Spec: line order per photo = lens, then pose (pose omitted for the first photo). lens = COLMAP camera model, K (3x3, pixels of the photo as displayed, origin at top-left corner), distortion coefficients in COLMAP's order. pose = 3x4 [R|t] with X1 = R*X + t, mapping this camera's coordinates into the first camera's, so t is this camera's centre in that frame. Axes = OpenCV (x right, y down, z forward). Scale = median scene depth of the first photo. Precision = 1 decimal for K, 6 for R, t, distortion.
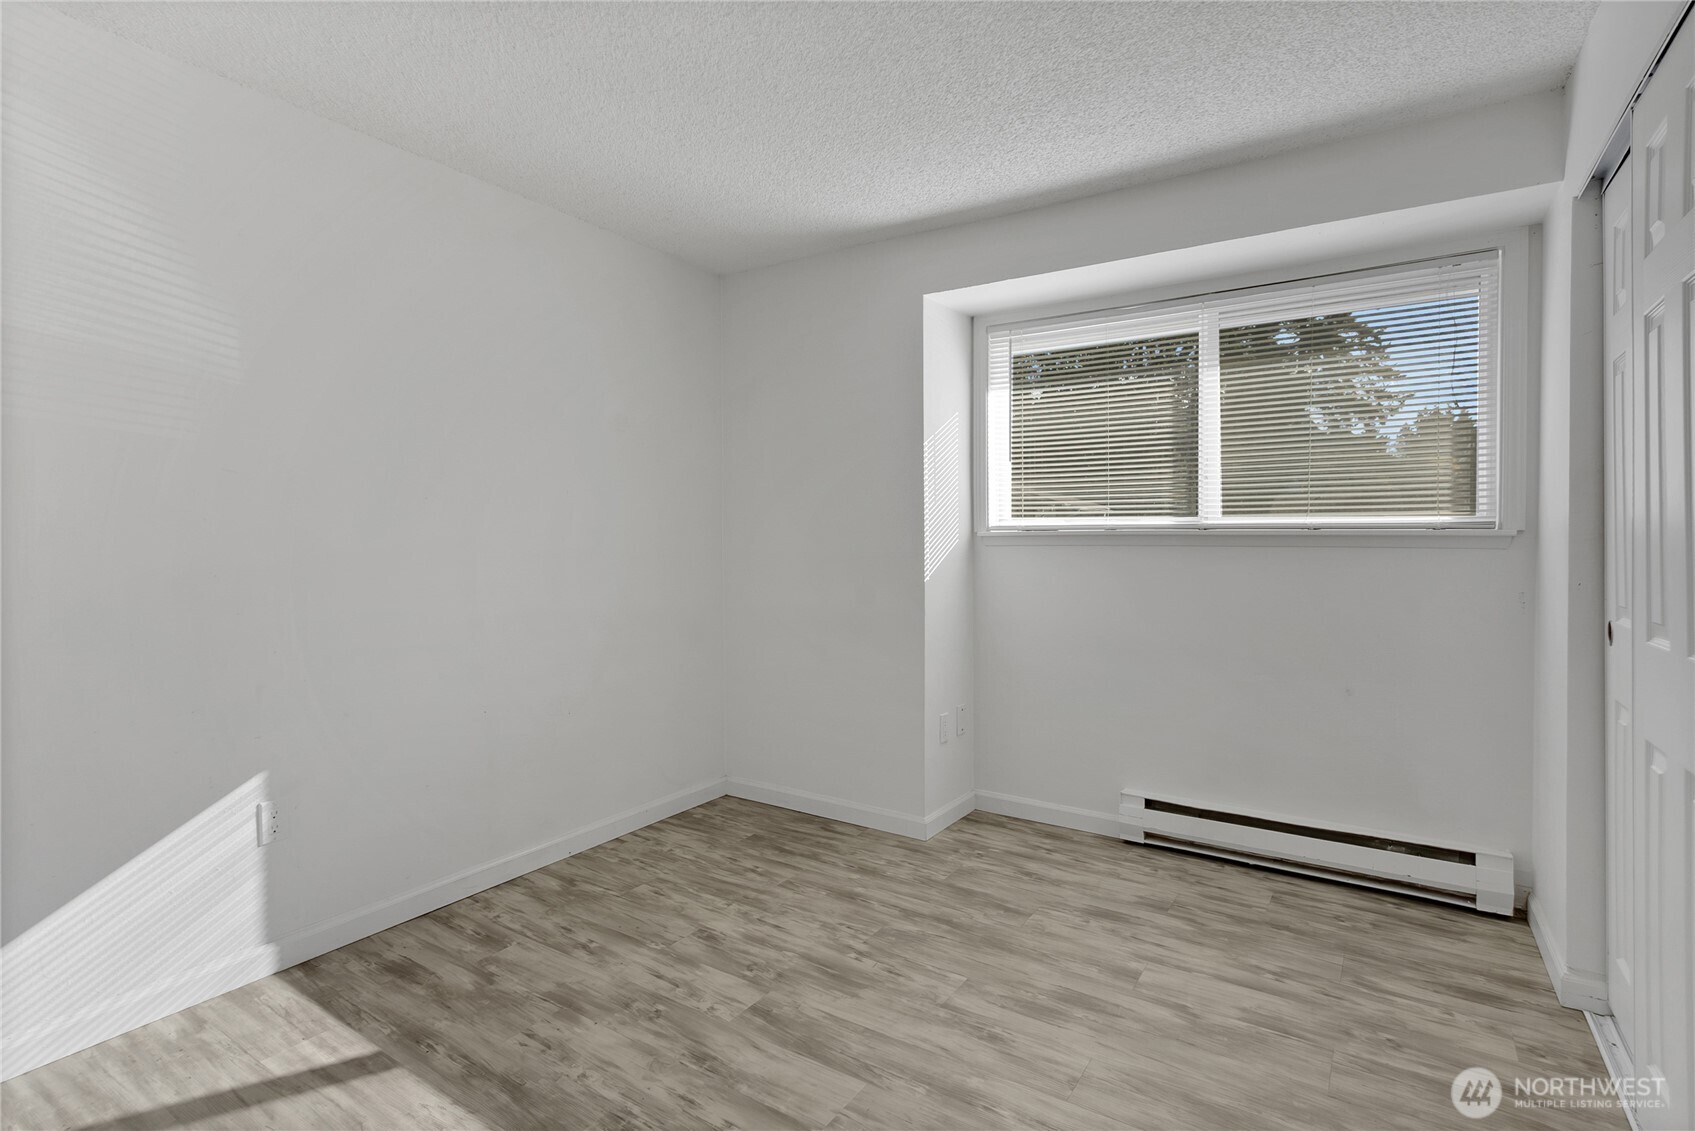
lens RADIAL K [[815.2, 0, 846.6], [0, 815.2, 540.3], [0, 0, 1]] dist [0.000028, -0.000010]
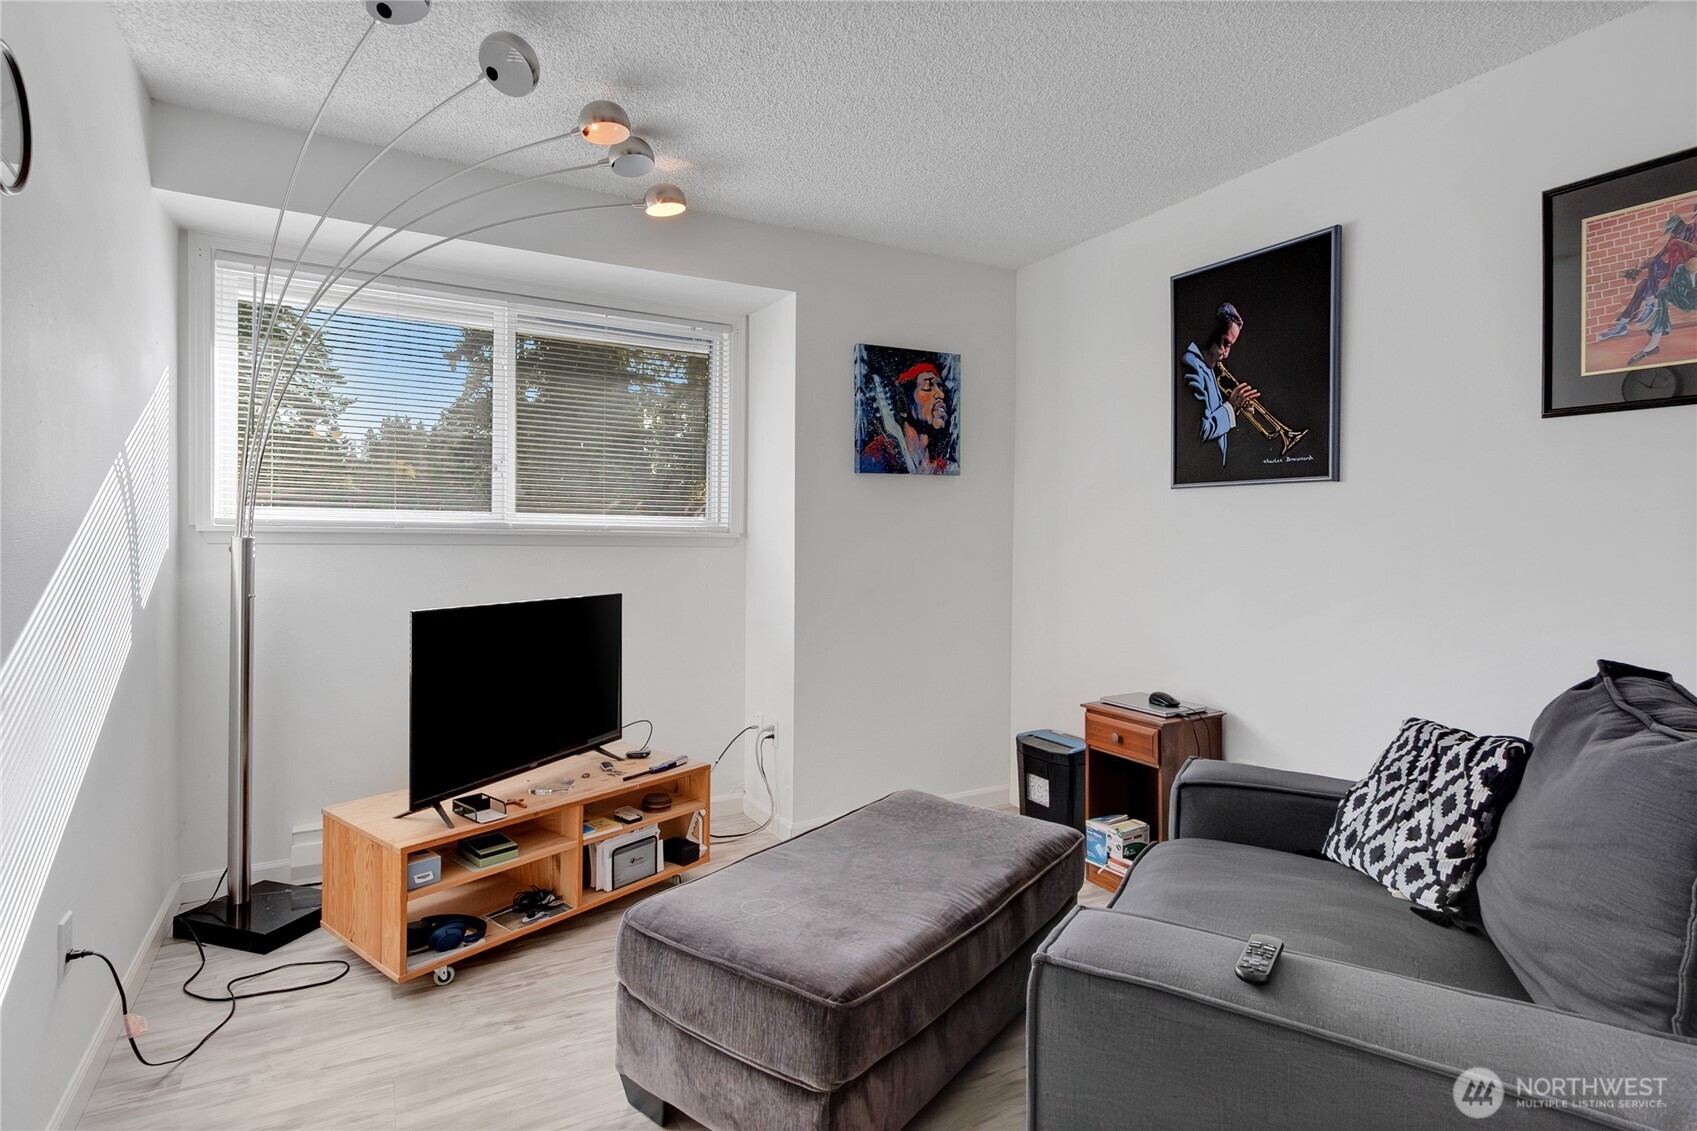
lens RADIAL K [[854.7, 0, 846.6], [0, 854.7, 543.7], [0, 0, 1]] dist [0.001751, -0.000386]
pose [[0.449647, 0.005540, 0.893189, -0.304251], [-0.006492, 0.999975, -0.002934, 0.005463], [-0.893183, -0.004479, 0.449671, 0.142910]]
